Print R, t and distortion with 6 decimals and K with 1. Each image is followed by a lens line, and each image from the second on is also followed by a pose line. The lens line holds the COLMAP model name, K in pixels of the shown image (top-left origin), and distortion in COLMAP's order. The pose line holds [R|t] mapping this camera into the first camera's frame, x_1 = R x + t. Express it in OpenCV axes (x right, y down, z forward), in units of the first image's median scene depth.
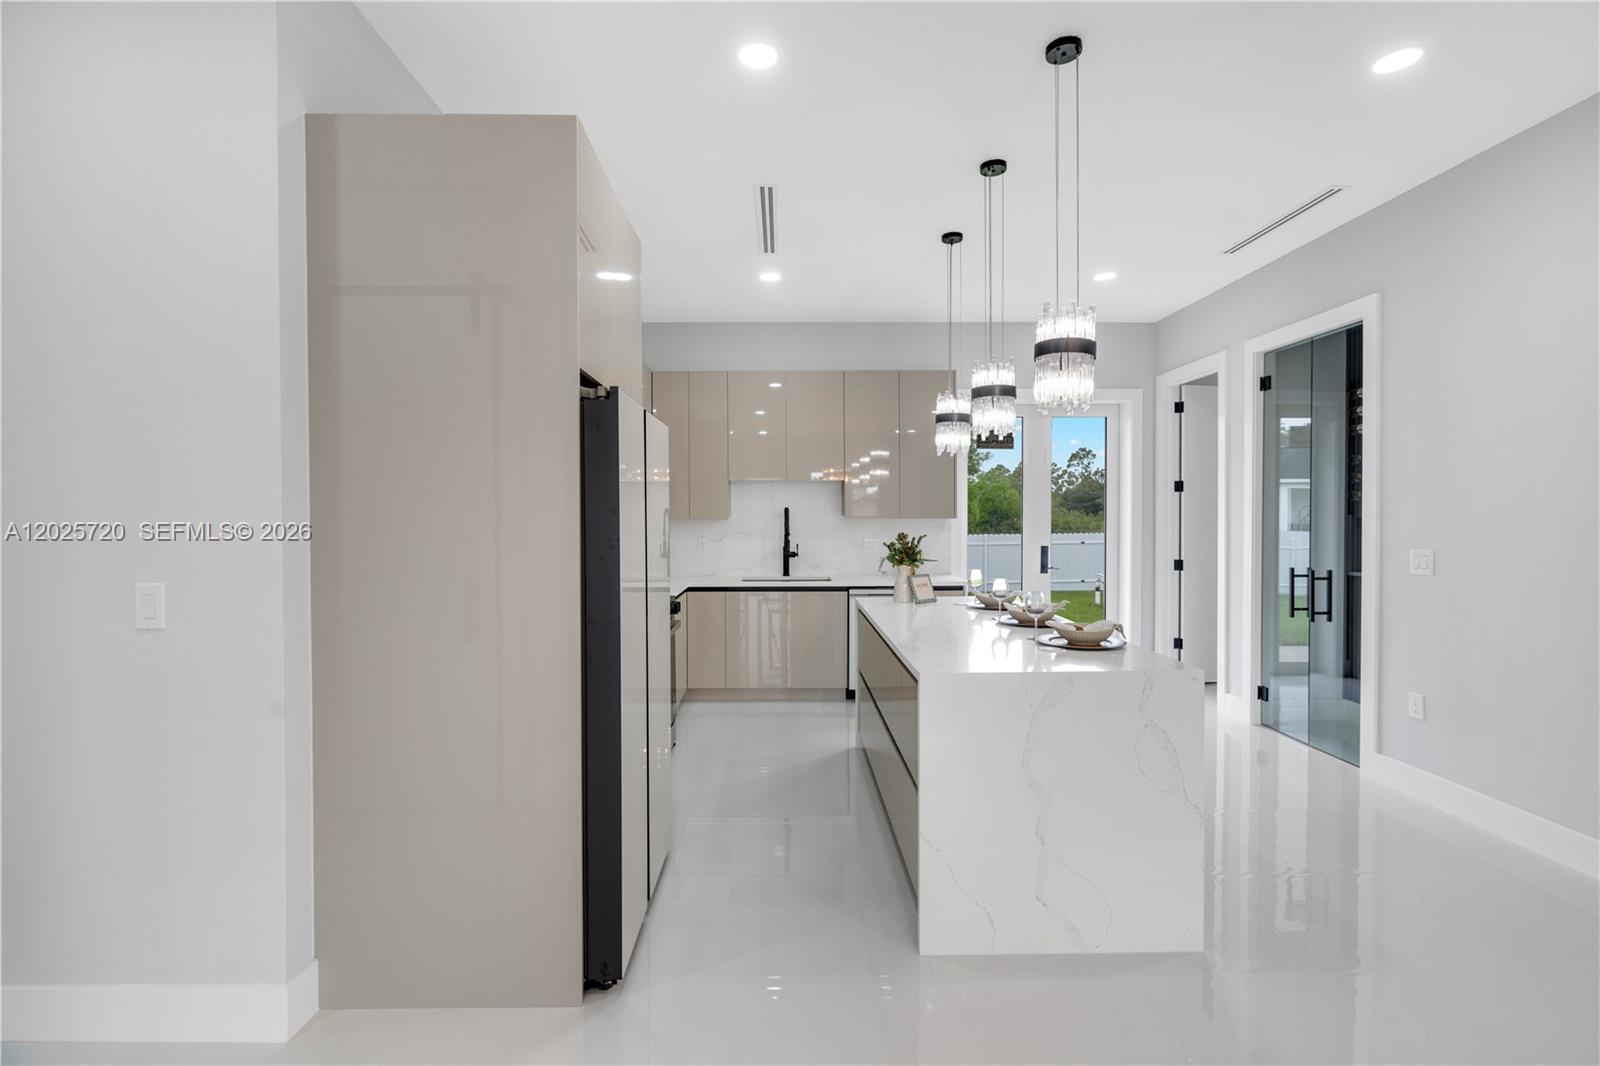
lens RADIAL K [[730.3, 0, 798.0], [0, 730.3, 527.5], [0, 0, 1]] dist [-0.013438, 0.005252]
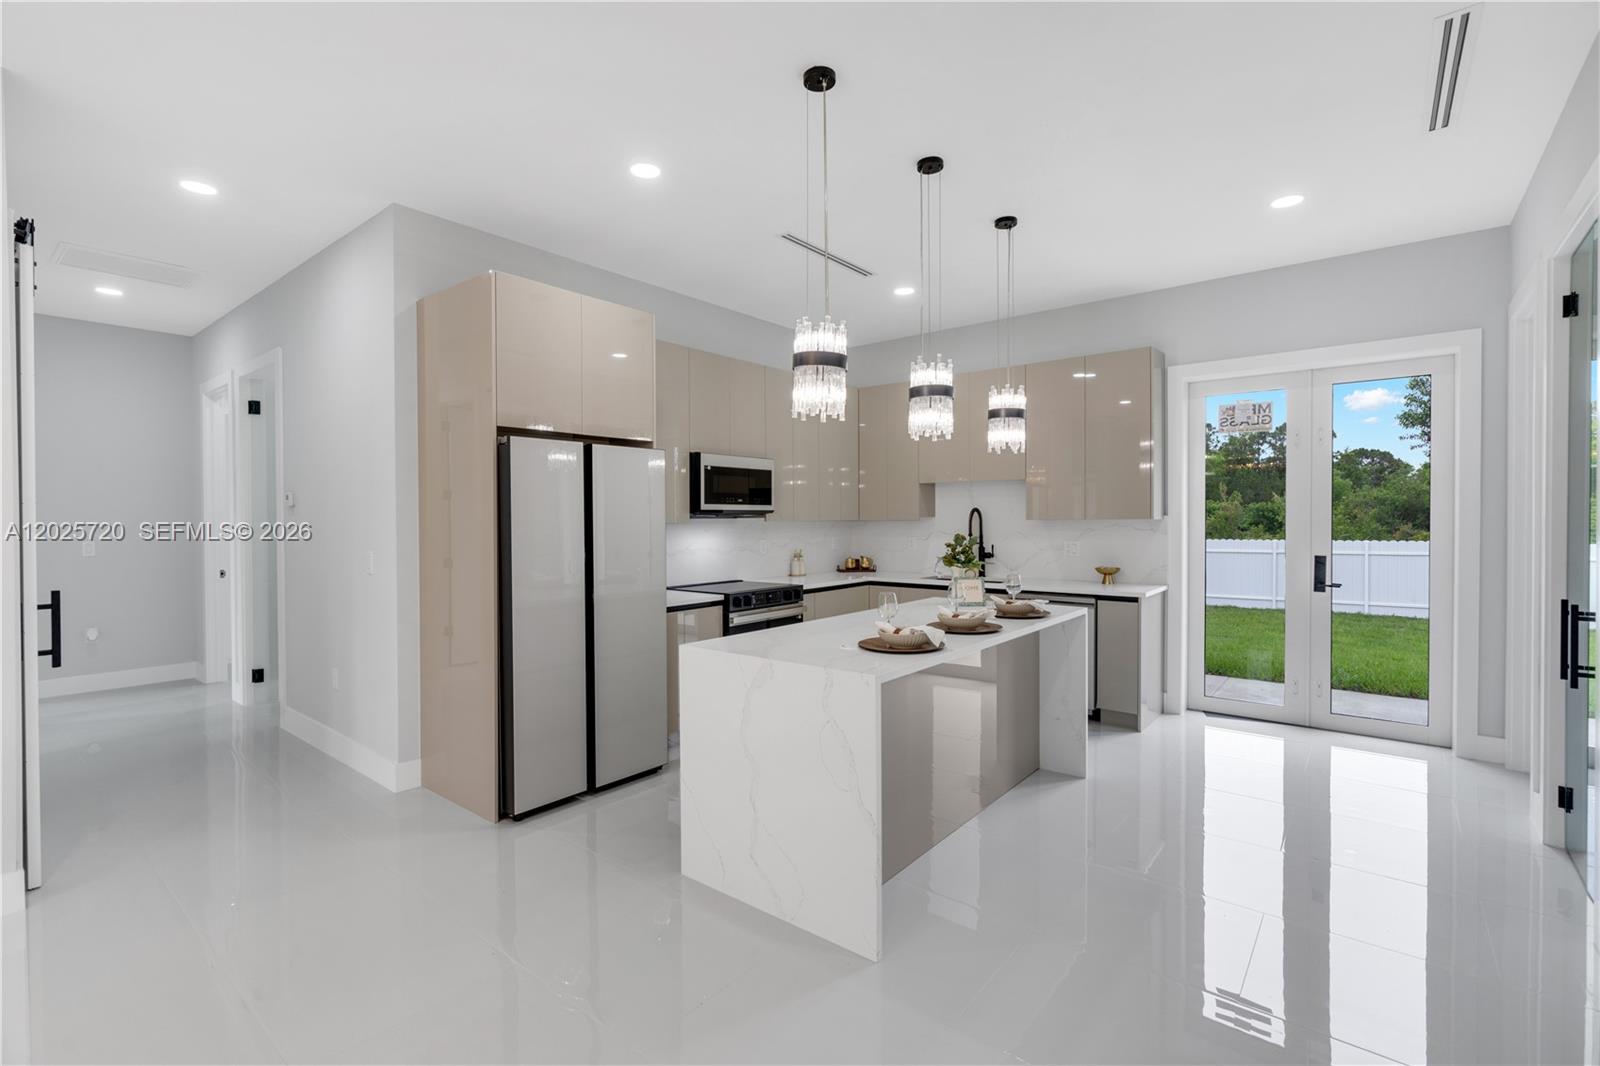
lens RADIAL K [[730.3, 0, 771.3], [0, 730.3, 524.6], [0, 0, 1]] dist [-0.013438, 0.005252]
pose [[0.758304, 0.007568, -0.651857, 0.526696], [-0.009168, 0.999958, 0.000945, -0.003298], [0.651837, 0.005259, 0.758341, 0.078416]]
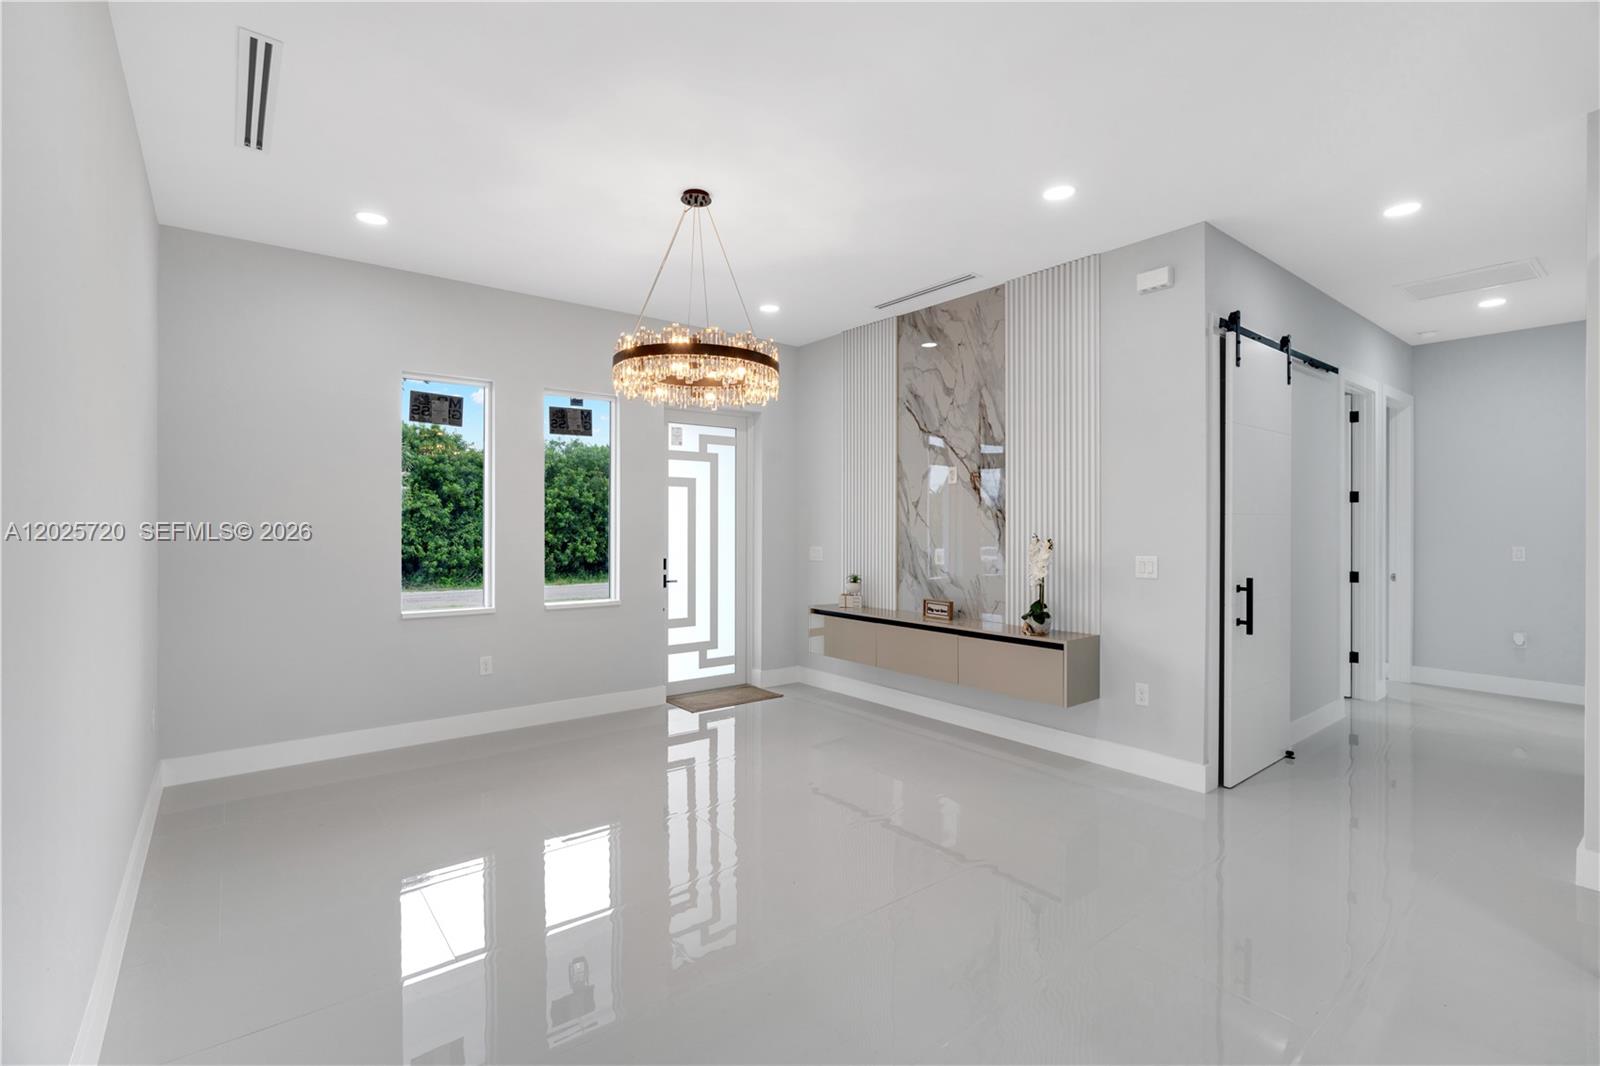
lens RADIAL K [[730.3, 0, 798.9], [0, 730.3, 527.5], [0, 0, 1]] dist [-0.013438, 0.005252]
pose [[-0.798088, 0.007259, -0.602497, 0.581943], [-0.005572, 0.999796, 0.019427, -0.012328], [0.602515, 0.018862, -0.797884, 0.490166]]
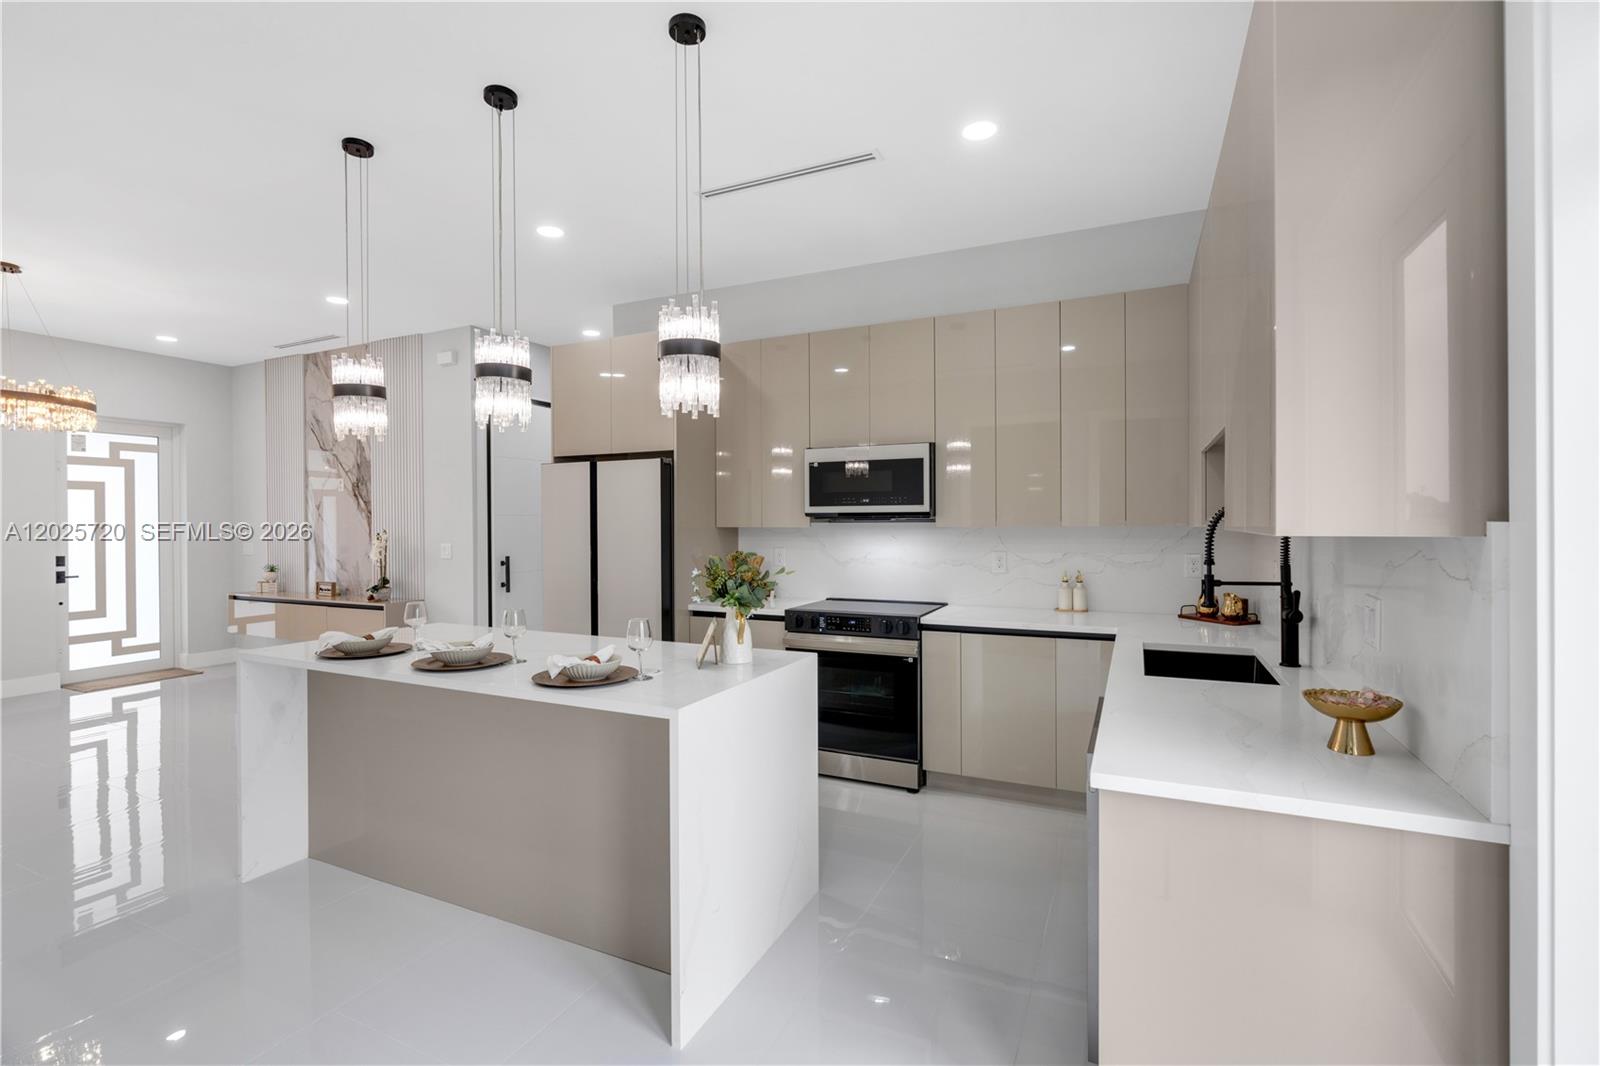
lens RADIAL K [[730.3, 0, 806.1], [0, 730.3, 524.6], [0, 0, 1]] dist [-0.013438, 0.005252]
pose [[-0.446279, 0.013647, -0.894790, 0.596785], [-0.005618, 0.999821, 0.018050, -0.023804], [0.894876, 0.013082, -0.446123, 1.179236]]
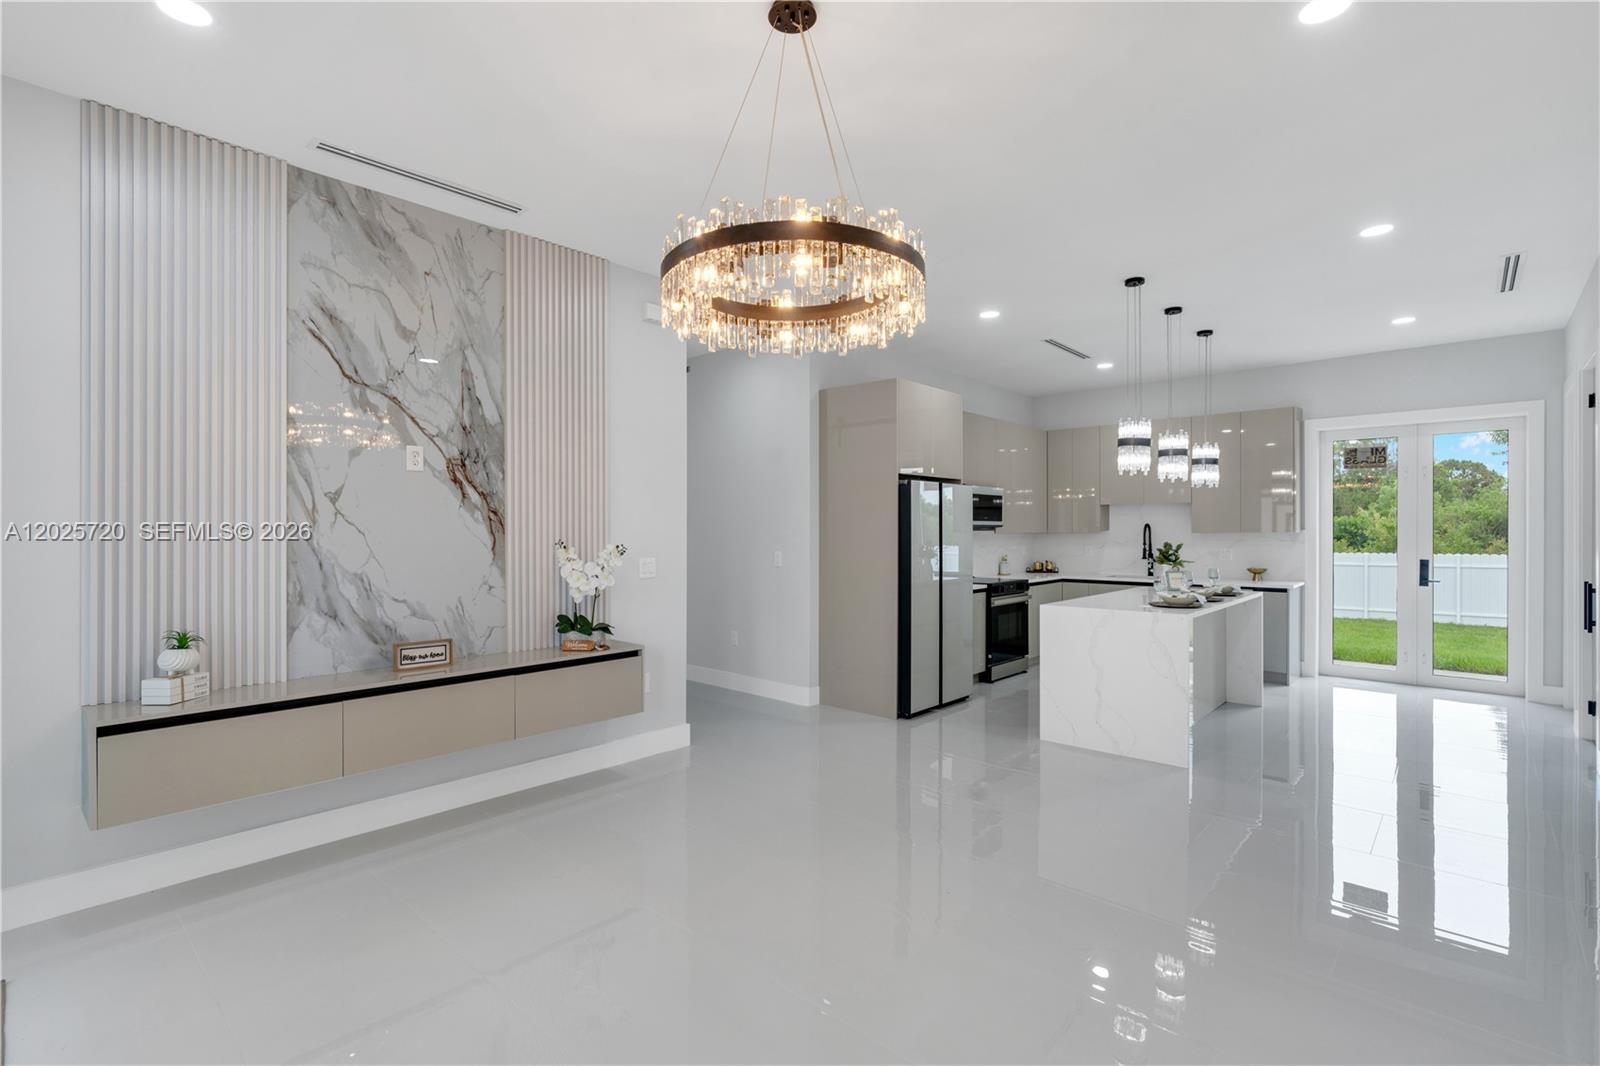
lens RADIAL K [[730.3, 0, 785.0], [0, 730.3, 529.9], [0, 0, 1]] dist [-0.013438, 0.005252]
pose [[0.717299, 0.003739, -0.696756, 0.536436], [-0.013101, 0.999881, -0.008122, 0.004413], [0.696642, 0.014954, 0.717263, -0.502123]]
